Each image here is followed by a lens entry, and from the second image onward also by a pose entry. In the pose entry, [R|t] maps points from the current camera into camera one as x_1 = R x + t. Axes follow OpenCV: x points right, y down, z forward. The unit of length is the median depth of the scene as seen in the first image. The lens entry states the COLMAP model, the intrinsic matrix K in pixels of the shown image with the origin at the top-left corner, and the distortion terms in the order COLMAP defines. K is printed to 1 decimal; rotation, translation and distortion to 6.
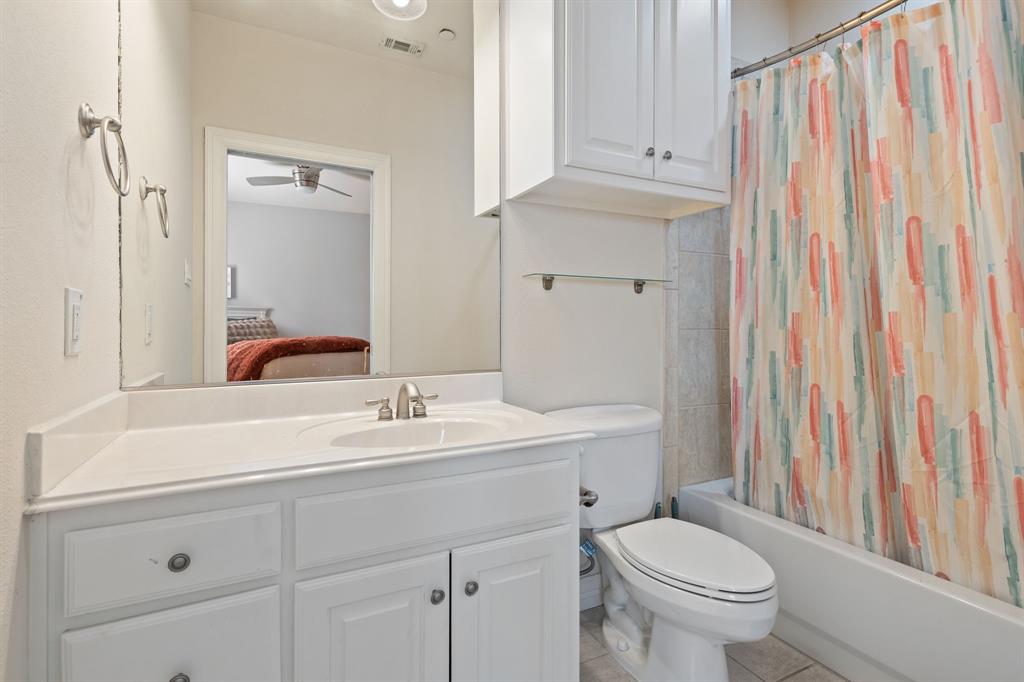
lens RADIAL K [[499.7, 0, 508.4], [0, 499.7, 334.3], [0, 0, 1]] dist [0.000848, -0.000030]
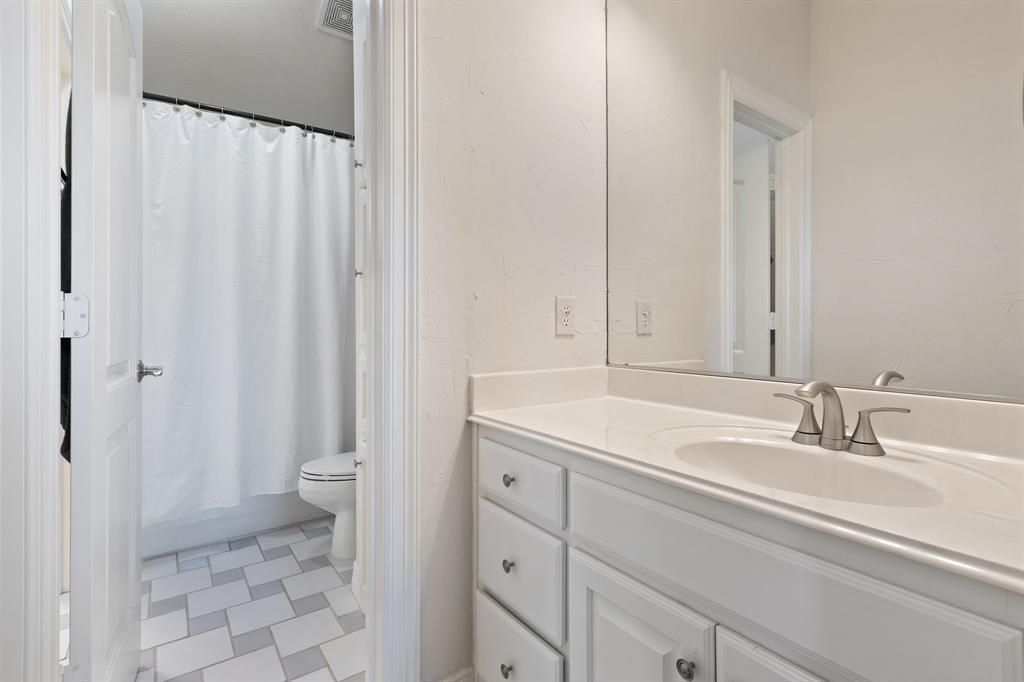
lens RADIAL K [[483.6, 0, 512.0], [0, 483.6, 317.2], [0, 0, 1]] dist [0.000573, 0.000029]
pose [[0.173543, -0.005751, -0.984810, 0.662210], [-0.019864, 0.999759, -0.009339, -0.003839], [0.984626, 0.021183, 0.173387, 0.689947]]
